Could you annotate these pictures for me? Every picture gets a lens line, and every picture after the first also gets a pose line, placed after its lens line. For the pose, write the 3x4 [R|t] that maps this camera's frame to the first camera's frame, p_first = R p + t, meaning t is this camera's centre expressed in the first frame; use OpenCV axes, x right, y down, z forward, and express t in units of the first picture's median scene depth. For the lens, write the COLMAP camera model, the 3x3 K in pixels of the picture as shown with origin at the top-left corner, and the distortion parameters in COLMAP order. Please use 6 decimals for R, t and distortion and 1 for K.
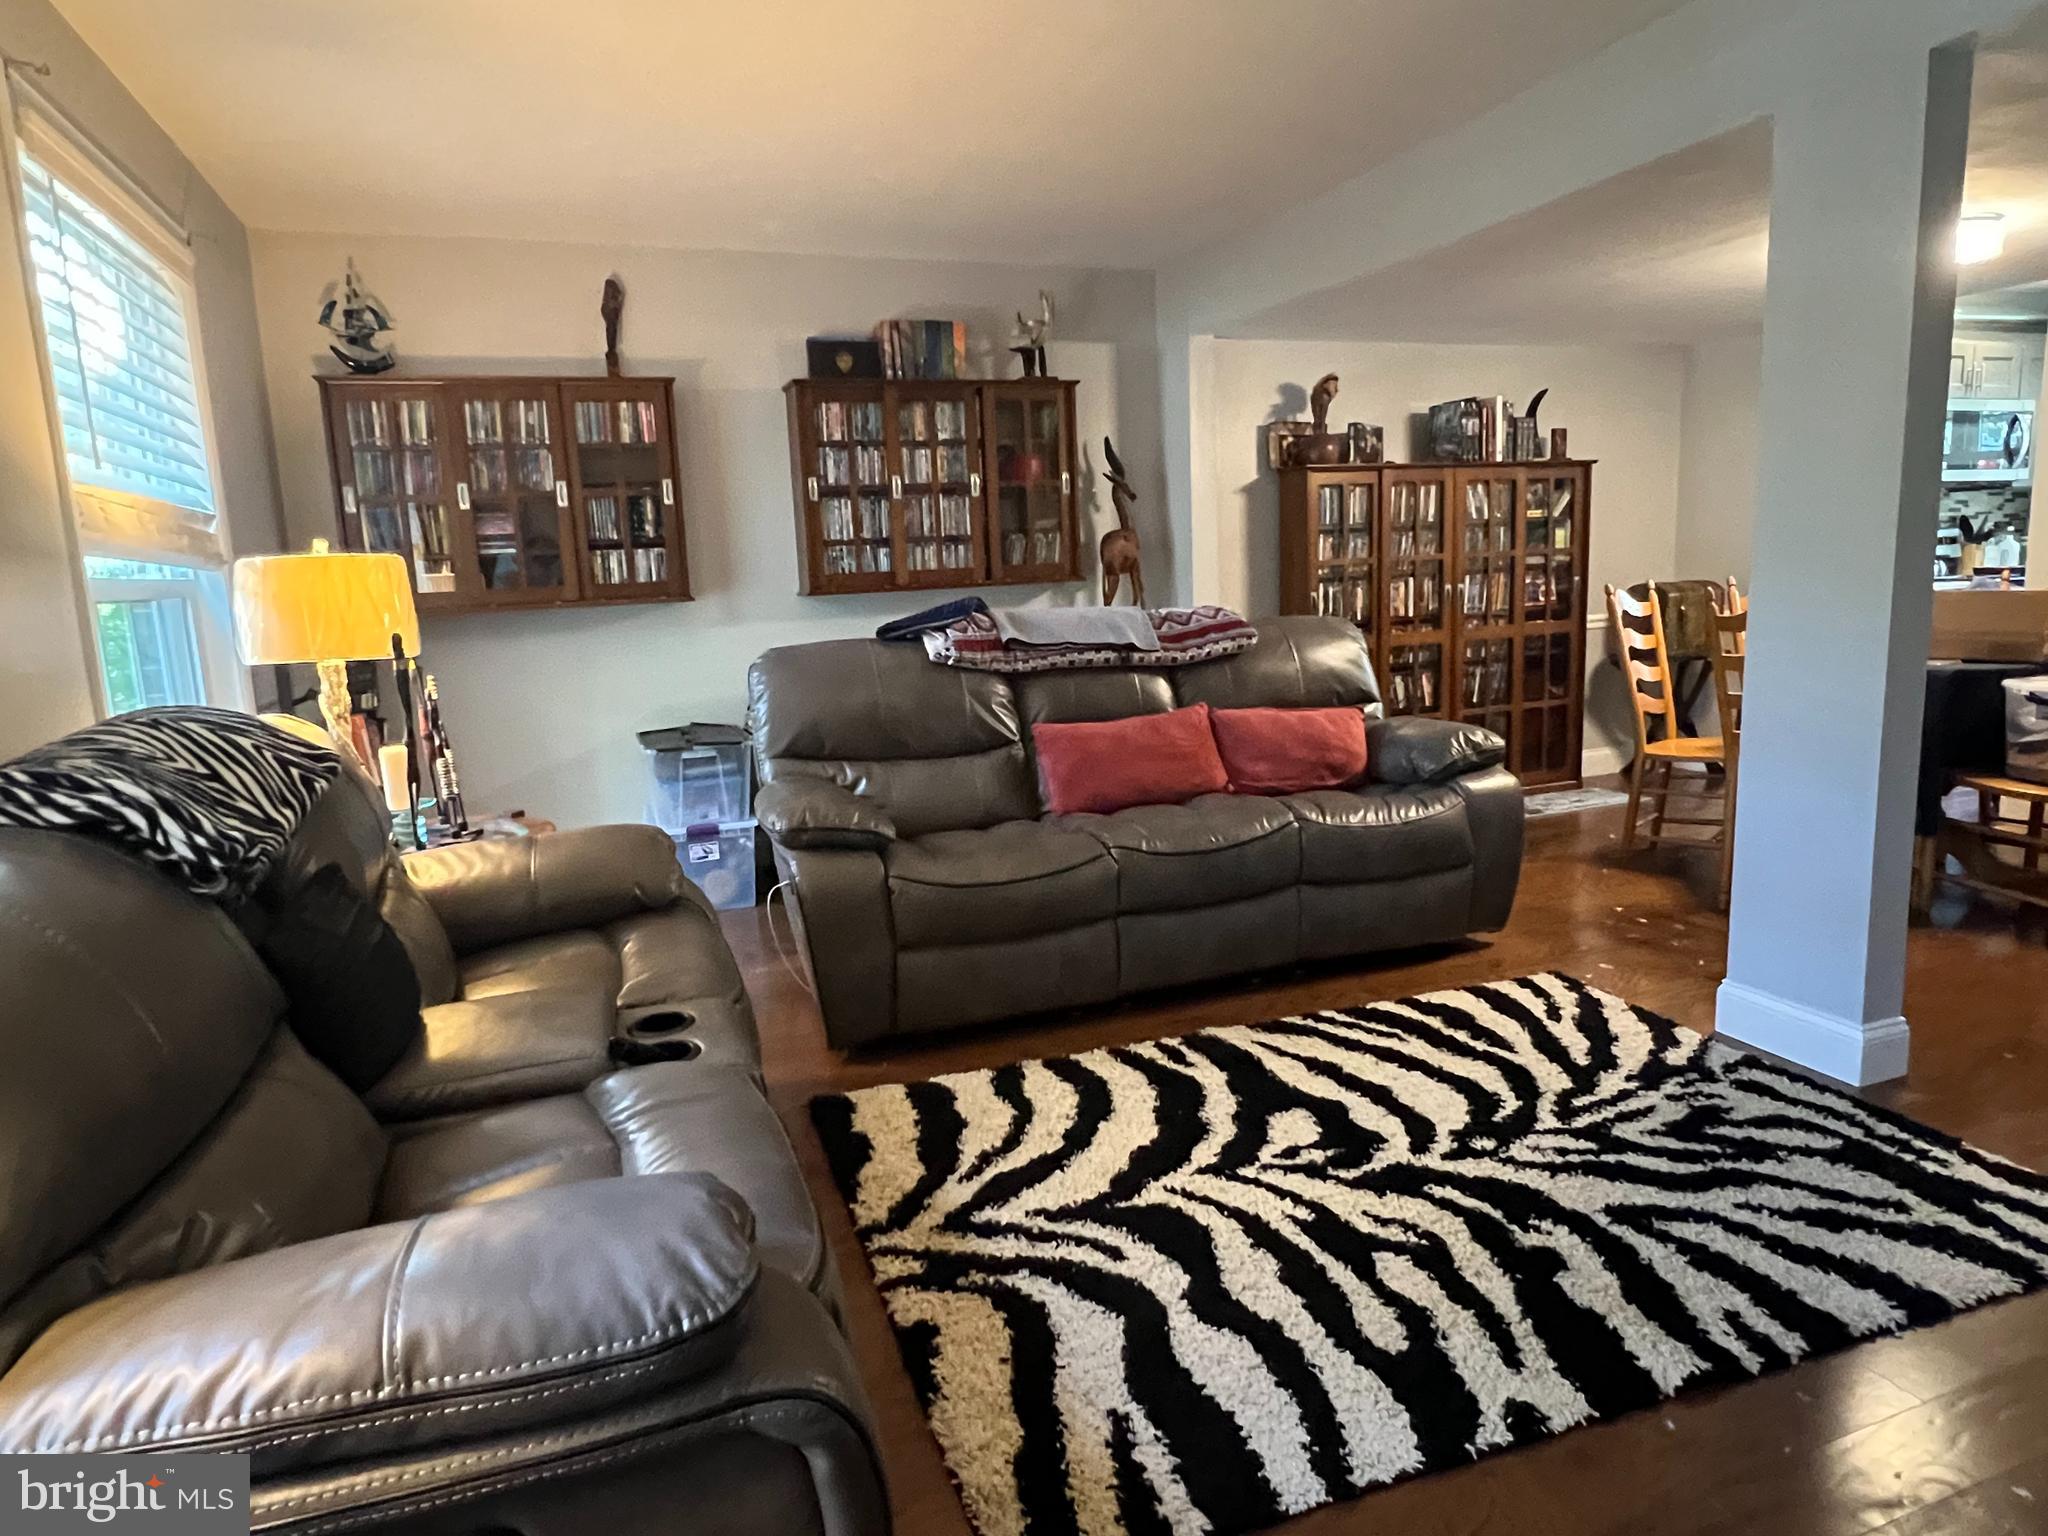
lens RADIAL K [[1205.9, 0, 1021.4], [0, 1205.9, 764.6], [0, 0, 1]] dist [0.001250, -0.000627]
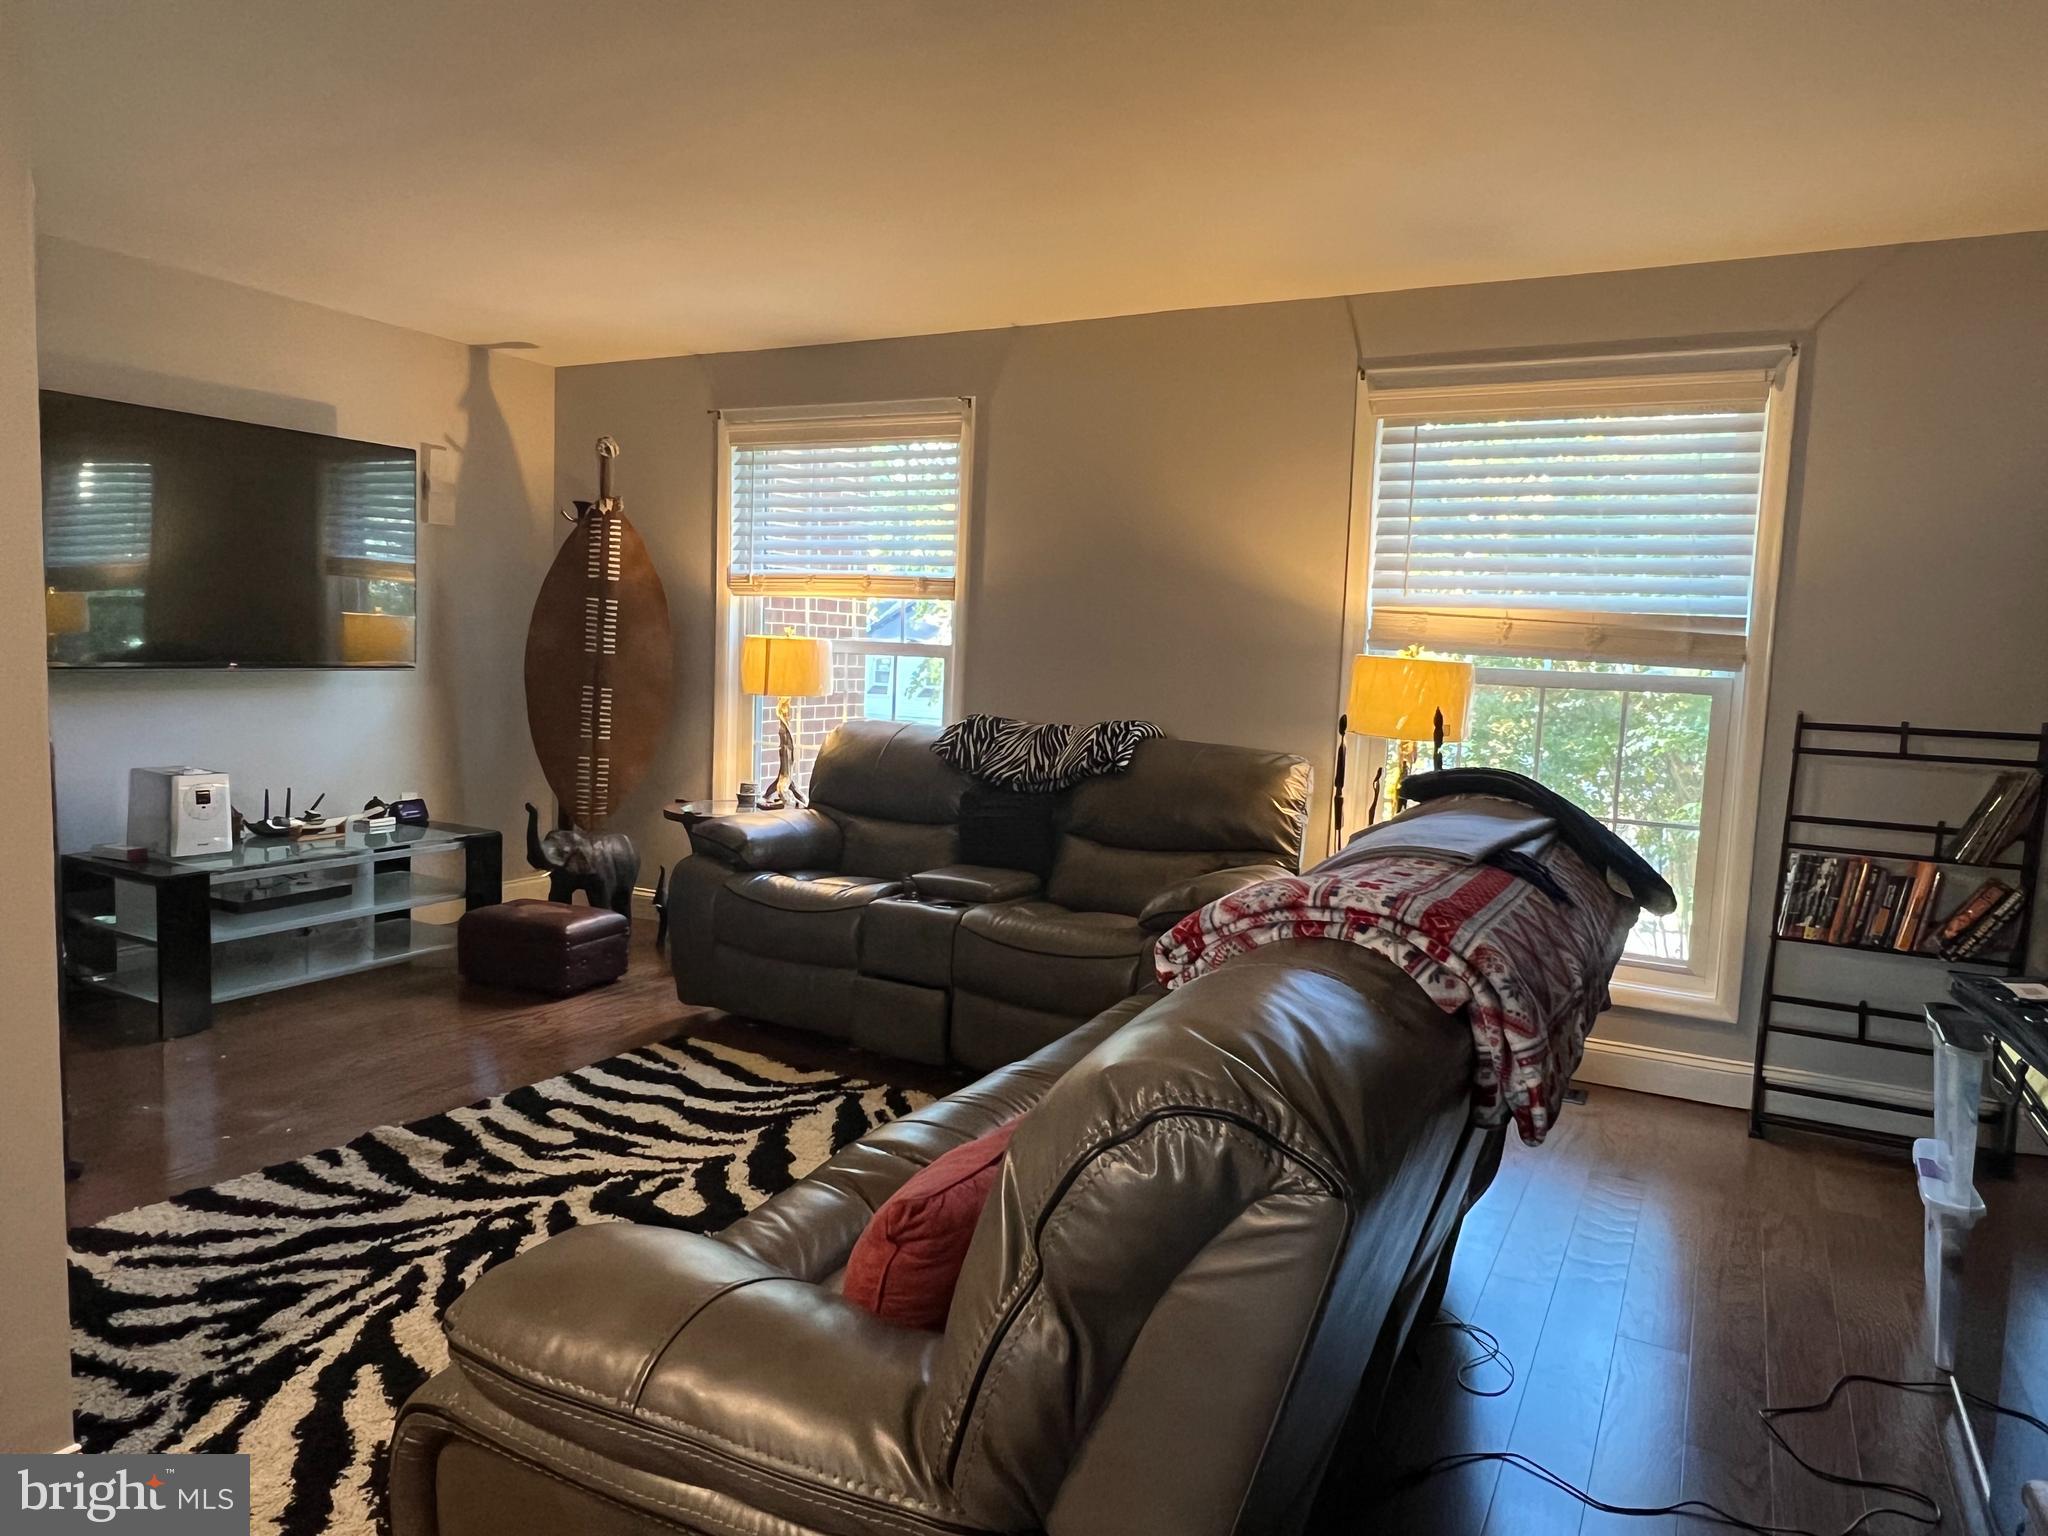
lens RADIAL K [[1319.4, 0, 1027.5], [0, 1319.4, 767.7], [0, 0, 1]] dist [-0.009452, -0.005423]
pose [[-0.741306, 0.080066, -0.666374, 0.788244], [-0.116351, 0.962496, 0.245080, -0.414008], [0.661005, 0.259213, -0.704188, 2.041234]]
